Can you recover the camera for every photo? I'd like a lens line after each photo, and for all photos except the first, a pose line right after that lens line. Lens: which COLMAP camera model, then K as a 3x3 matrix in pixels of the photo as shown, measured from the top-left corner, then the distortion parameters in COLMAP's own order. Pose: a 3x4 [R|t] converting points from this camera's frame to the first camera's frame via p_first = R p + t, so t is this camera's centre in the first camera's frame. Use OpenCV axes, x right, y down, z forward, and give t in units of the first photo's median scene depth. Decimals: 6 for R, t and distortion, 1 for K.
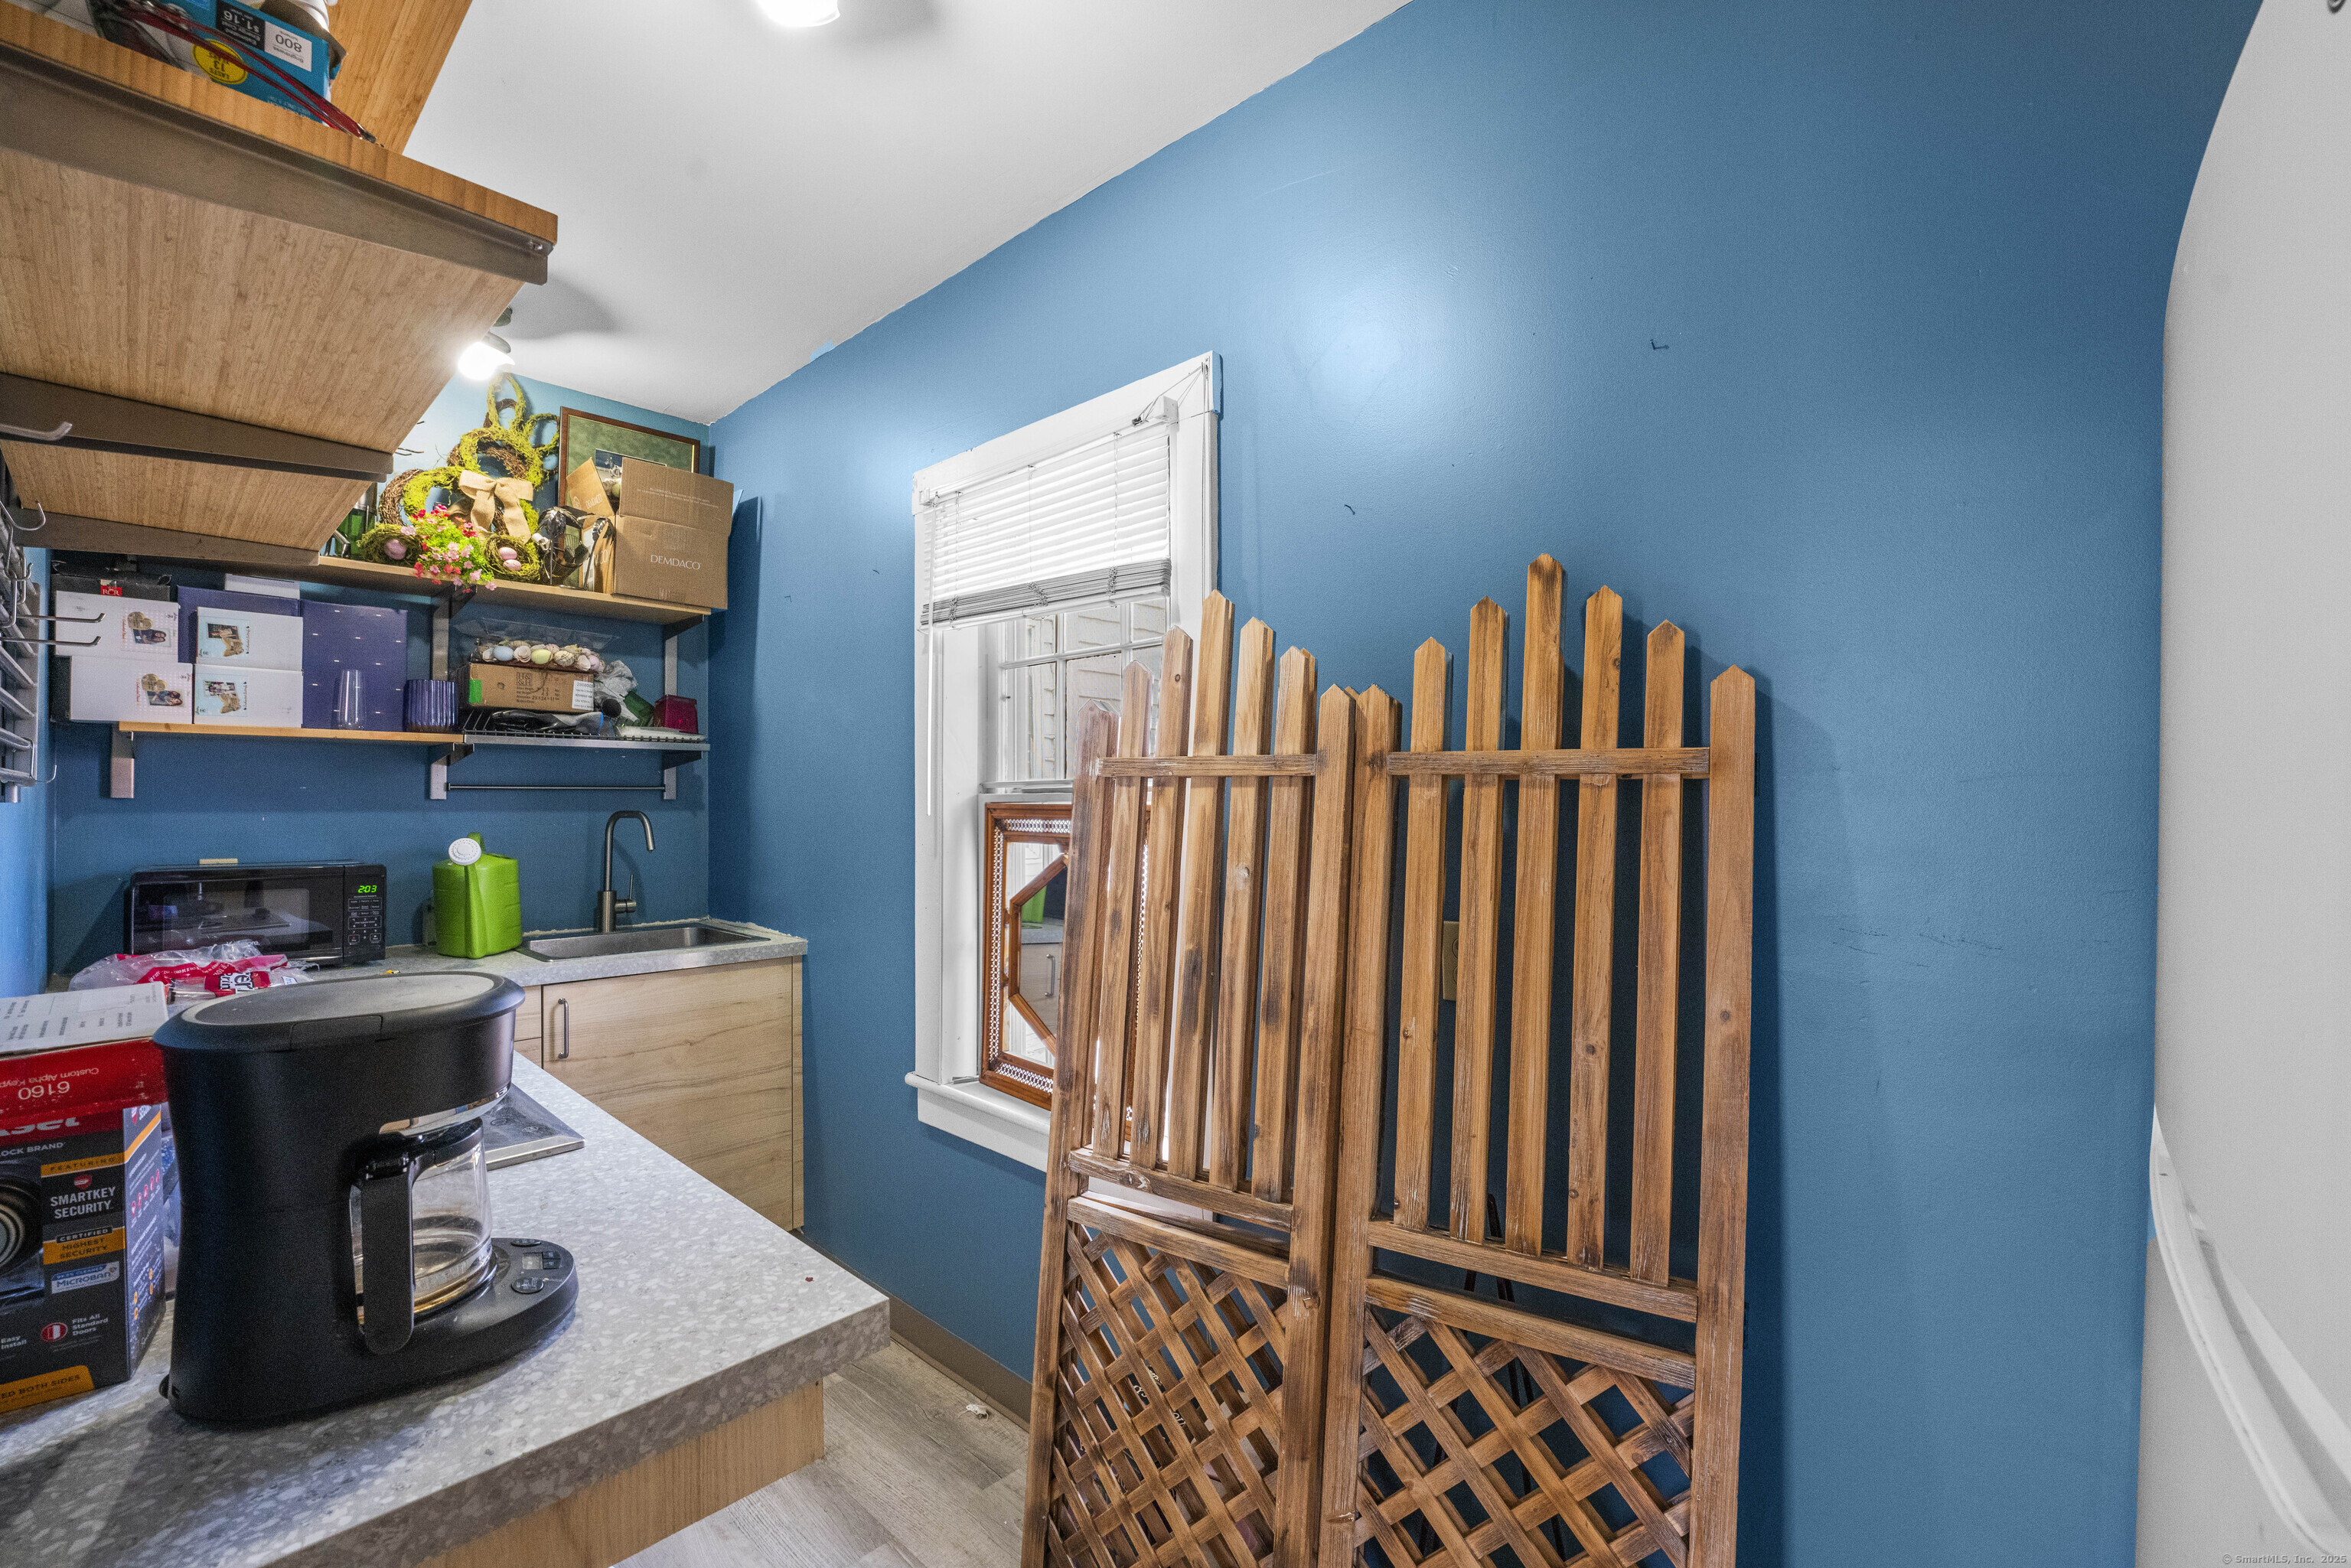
lens RADIAL K [[965.5, 0, 1174.9], [0, 965.5, 789.7], [0, 0, 1]] dist [-0.013540, 0.000454]
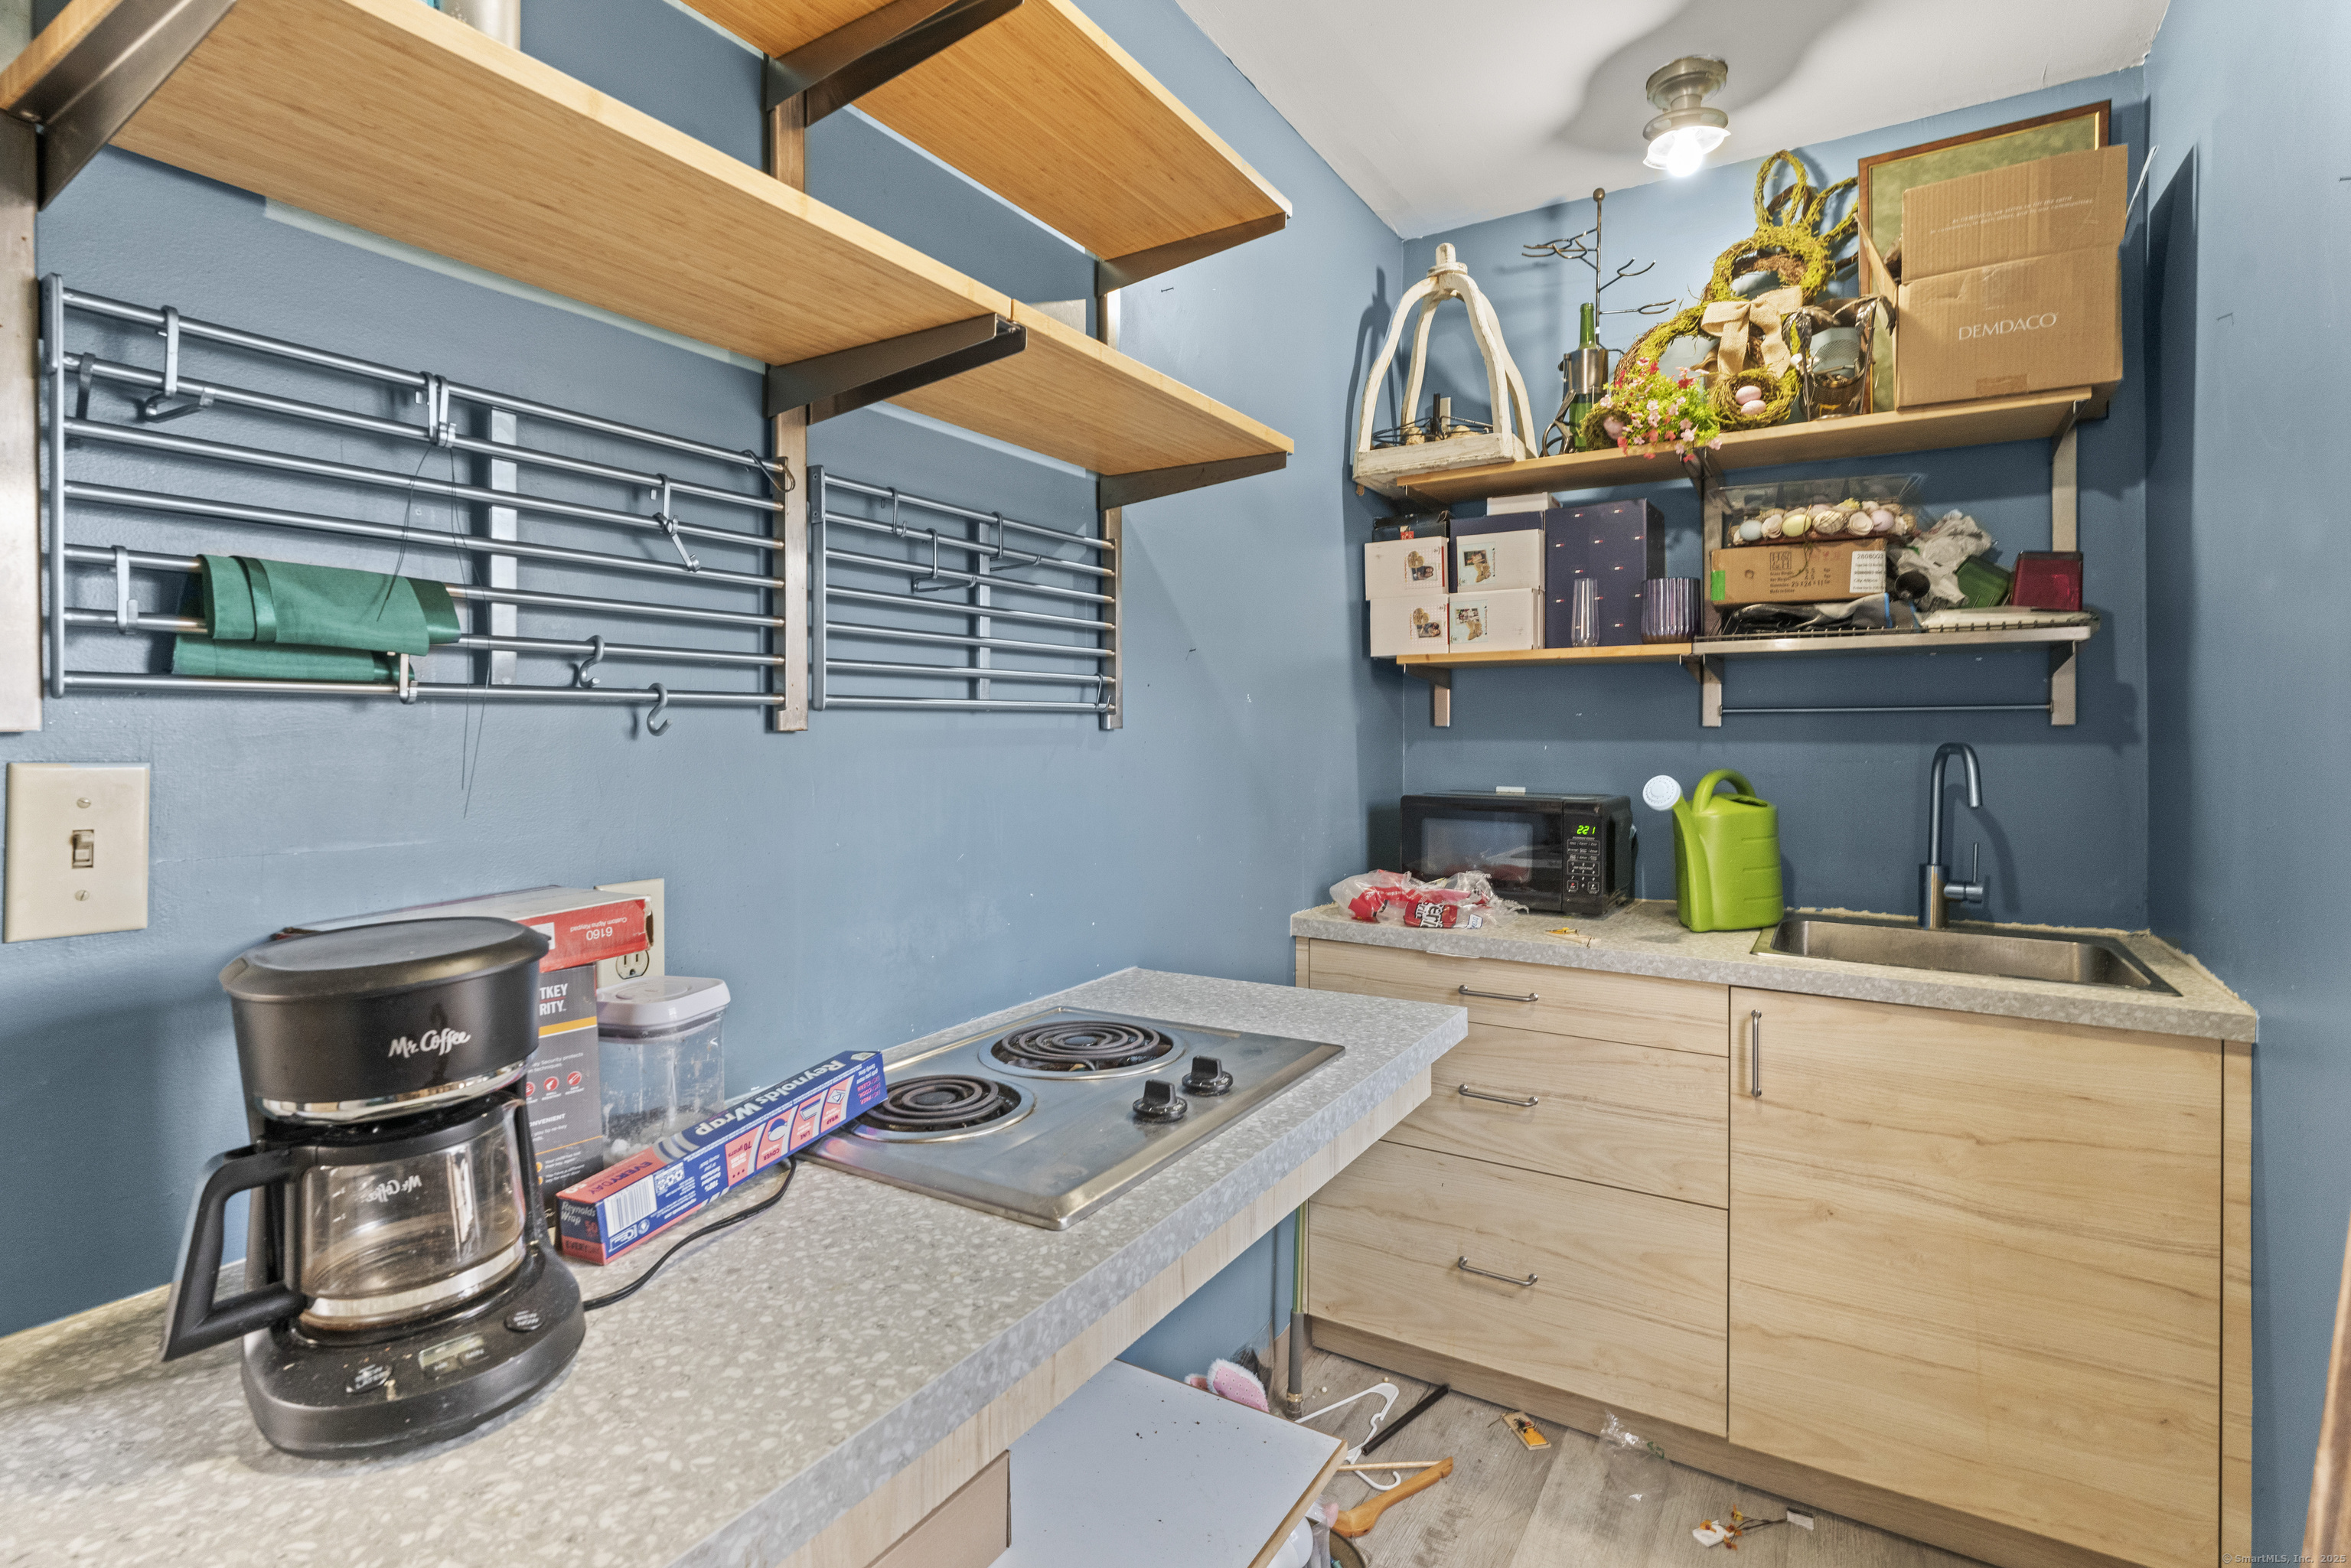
lens RADIAL K [[1121.6, 0, 1172.8], [0, 1121.6, 736.0], [0, 0, 1]] dist [-0.003186, -0.000276]
pose [[0.181833, 0.003109, -0.983325, 0.075262], [0.012112, 0.999912, 0.005401, 0.007690], [0.983255, -0.012892, 0.181779, 0.393033]]
